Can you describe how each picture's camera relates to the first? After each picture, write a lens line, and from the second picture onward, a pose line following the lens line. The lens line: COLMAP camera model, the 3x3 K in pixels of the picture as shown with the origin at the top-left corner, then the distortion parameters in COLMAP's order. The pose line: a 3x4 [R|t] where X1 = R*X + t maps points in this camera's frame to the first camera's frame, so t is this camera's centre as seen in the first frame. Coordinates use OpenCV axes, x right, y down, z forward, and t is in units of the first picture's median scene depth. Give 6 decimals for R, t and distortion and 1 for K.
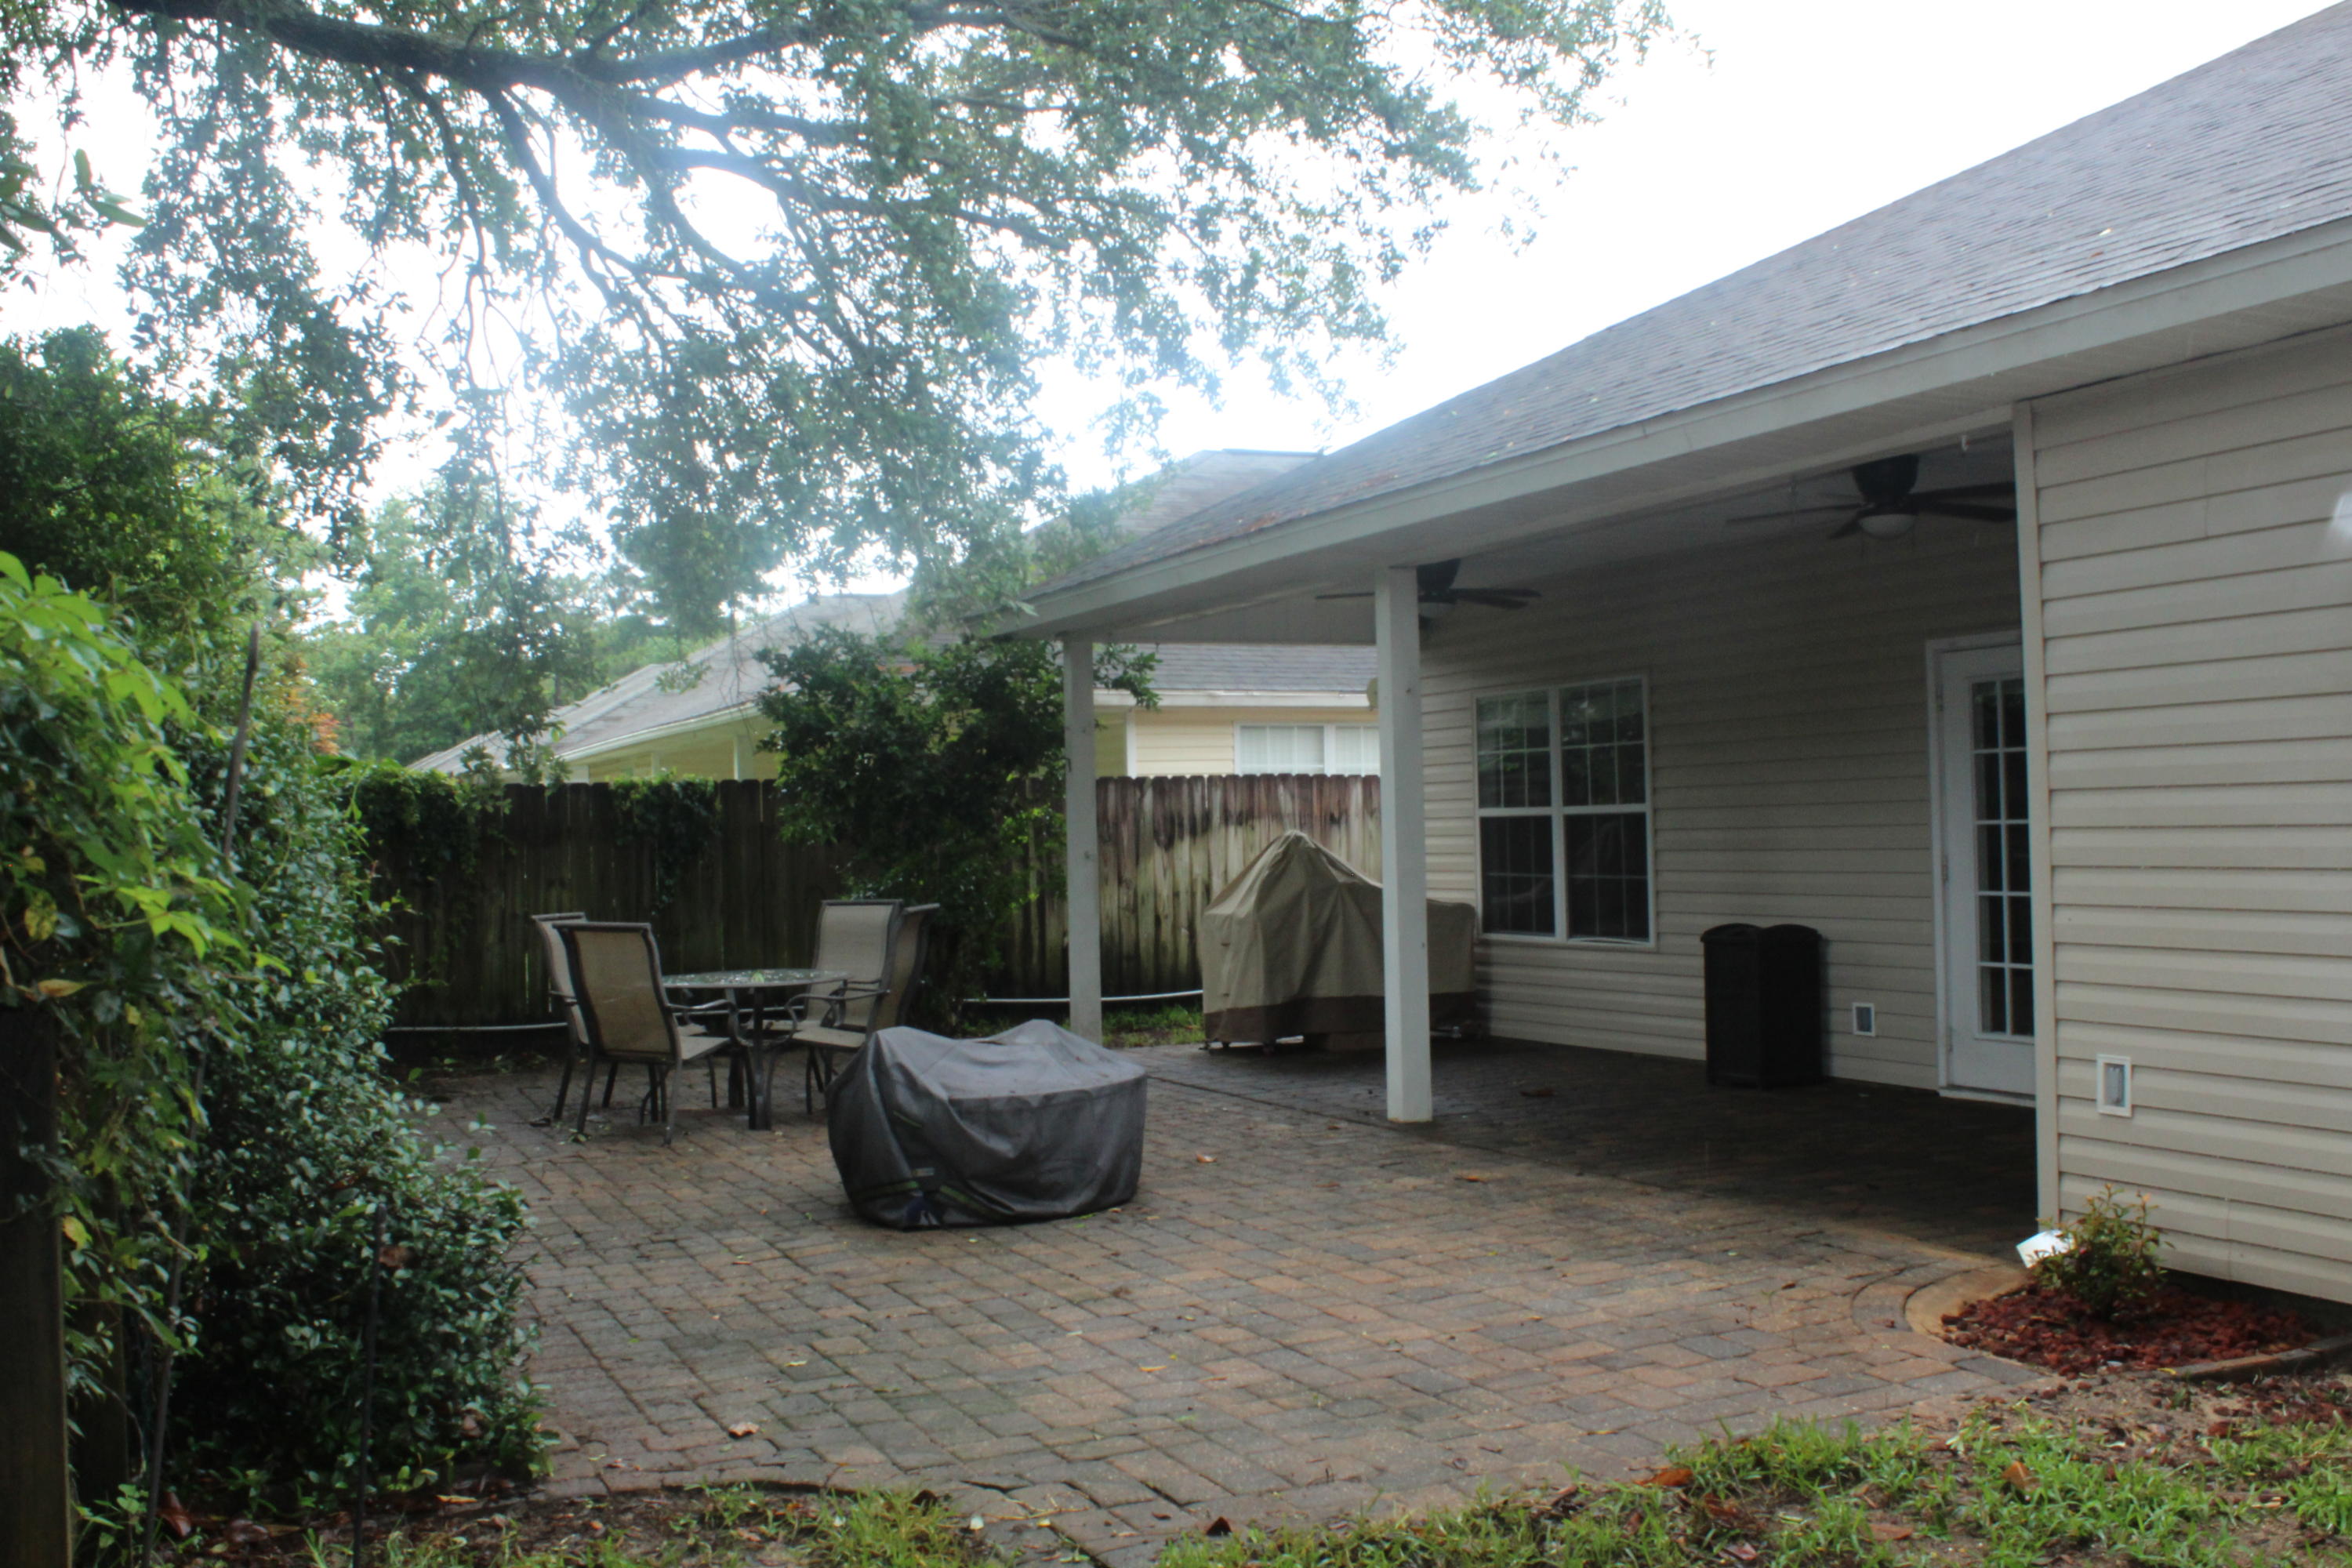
lens RADIAL K [[2394.8, 0, 1194.1], [0, 2394.8, 792.8], [0, 0, 1]] dist [-0.045757, 0.000000]
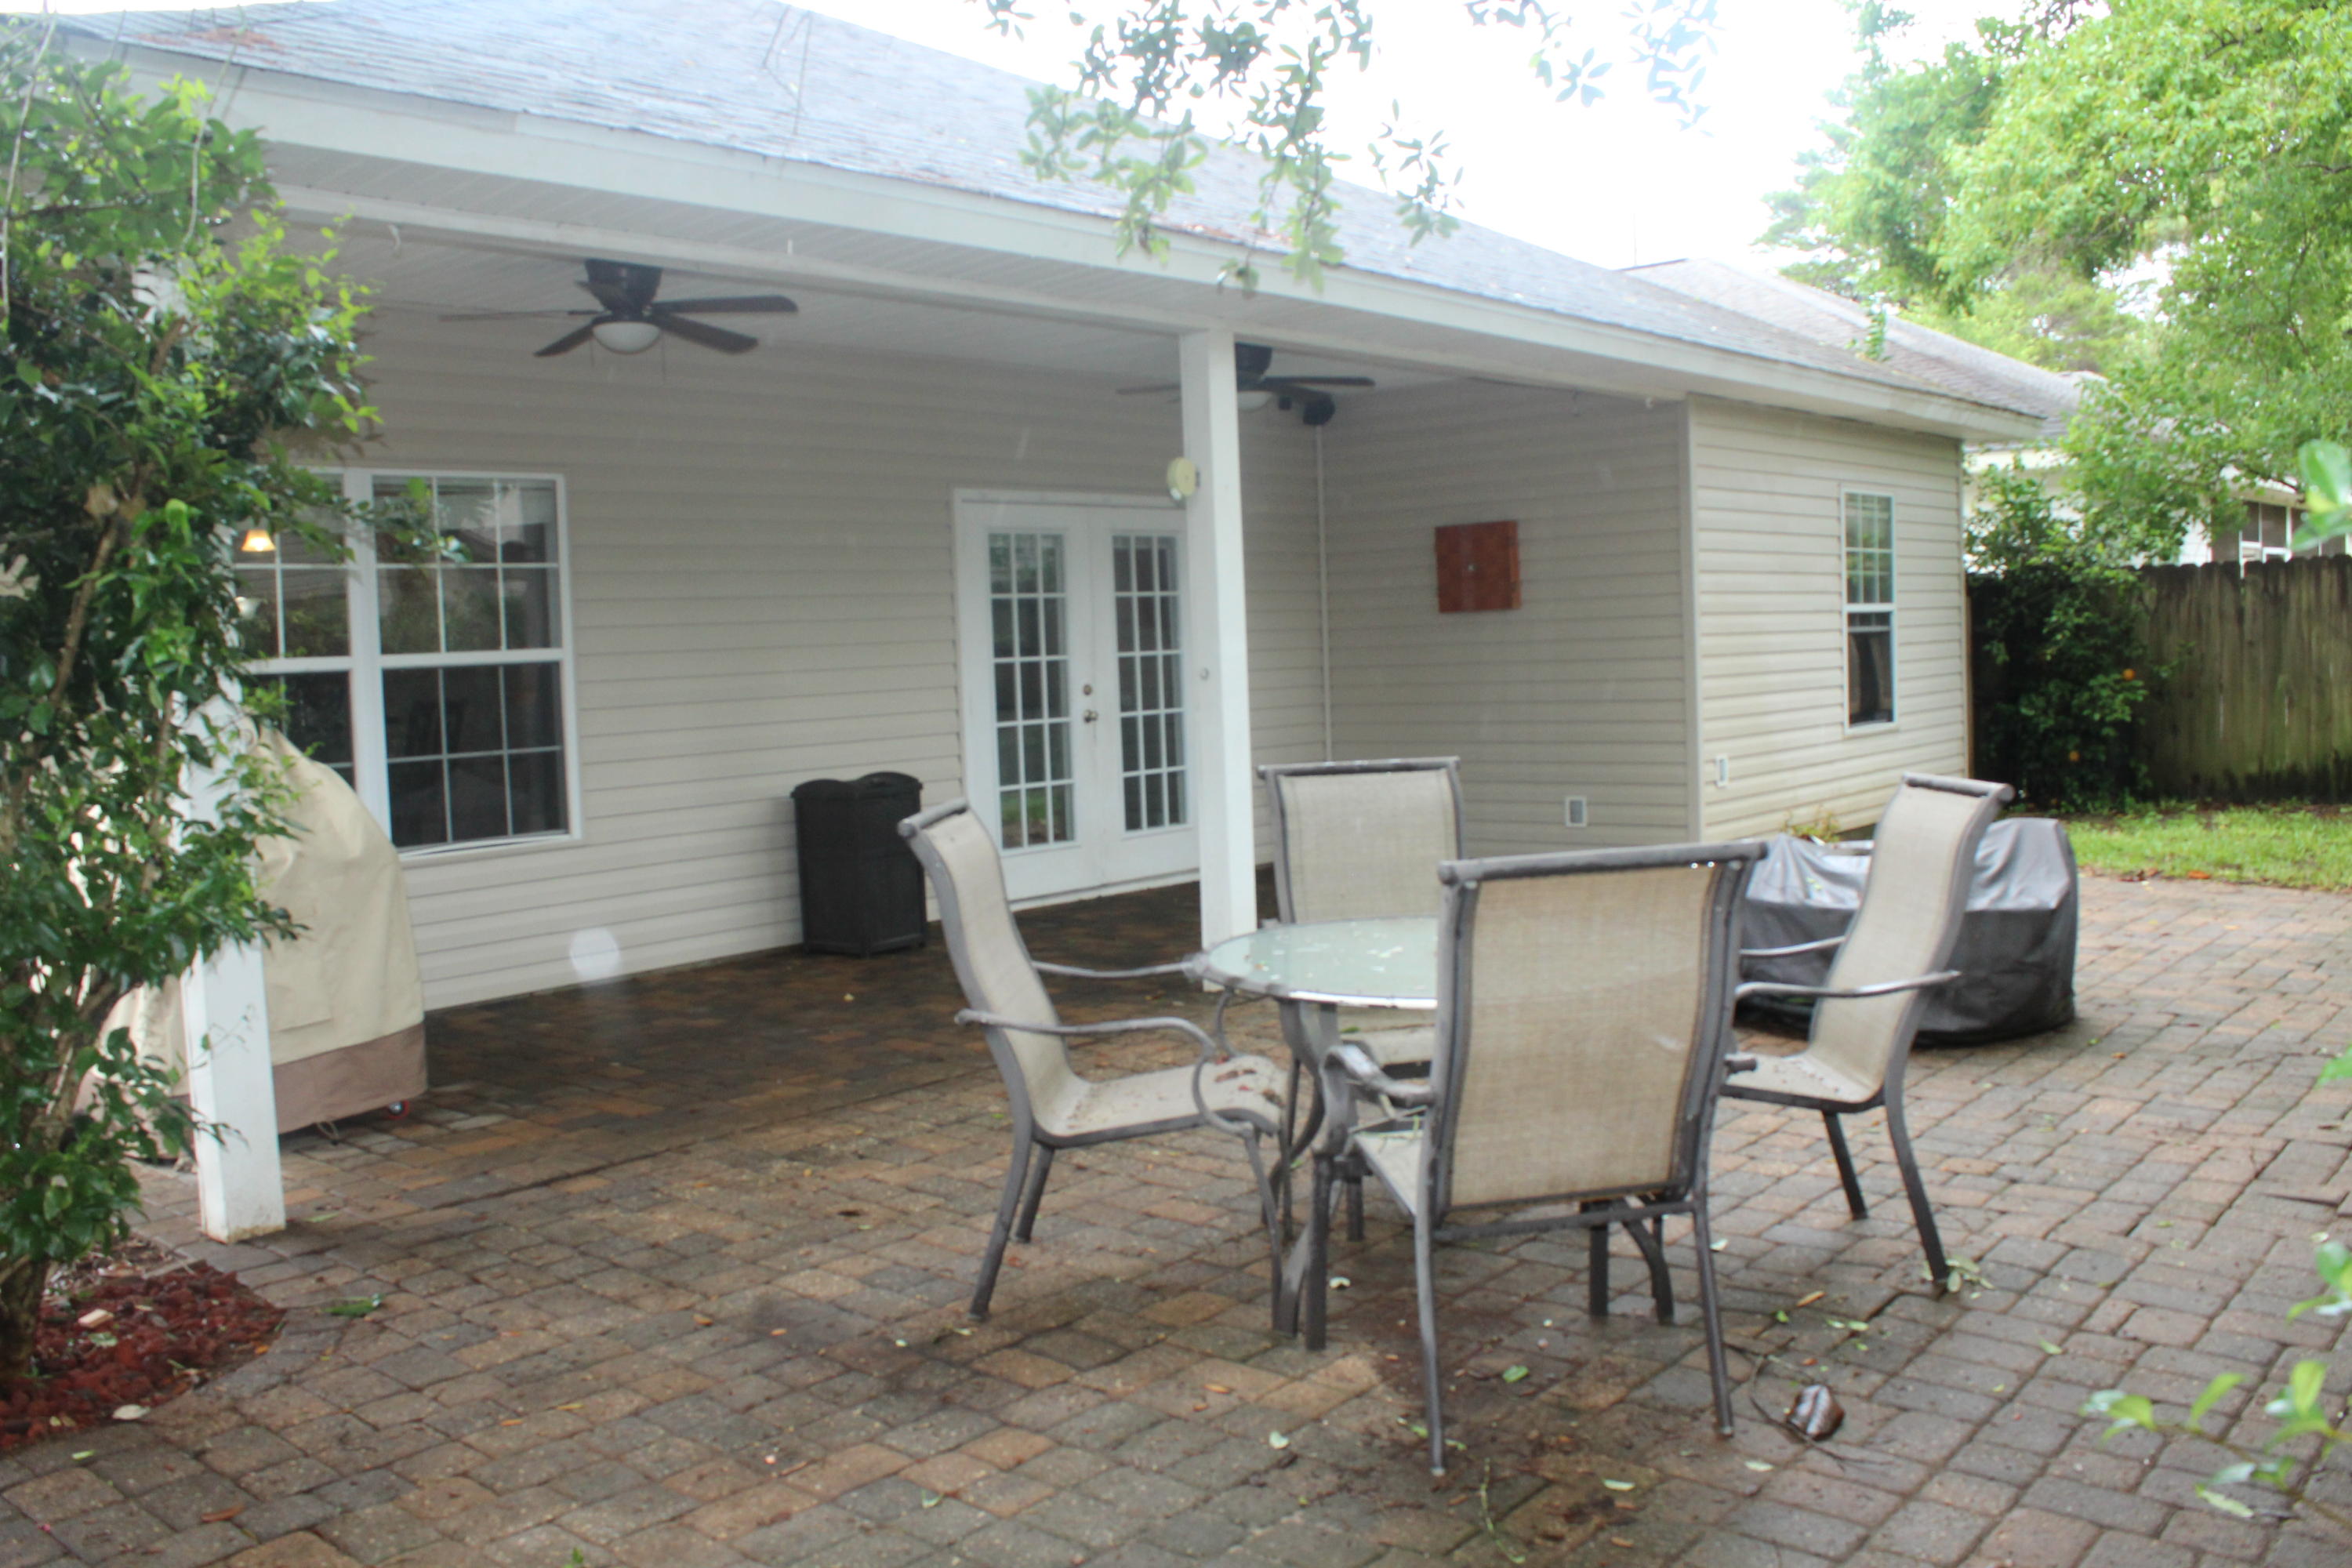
lens RADIAL K [[2084.4, 0, 1172.1], [0, 2084.4, 801.7], [0, 0, 1]] dist [-0.151823, 0.181714]
pose [[-0.454076, -0.029109, 0.890487, -0.490079], [0.034163, 0.998162, 0.050049, 0.028080], [-0.890308, 0.053148, -0.452247, 1.189461]]
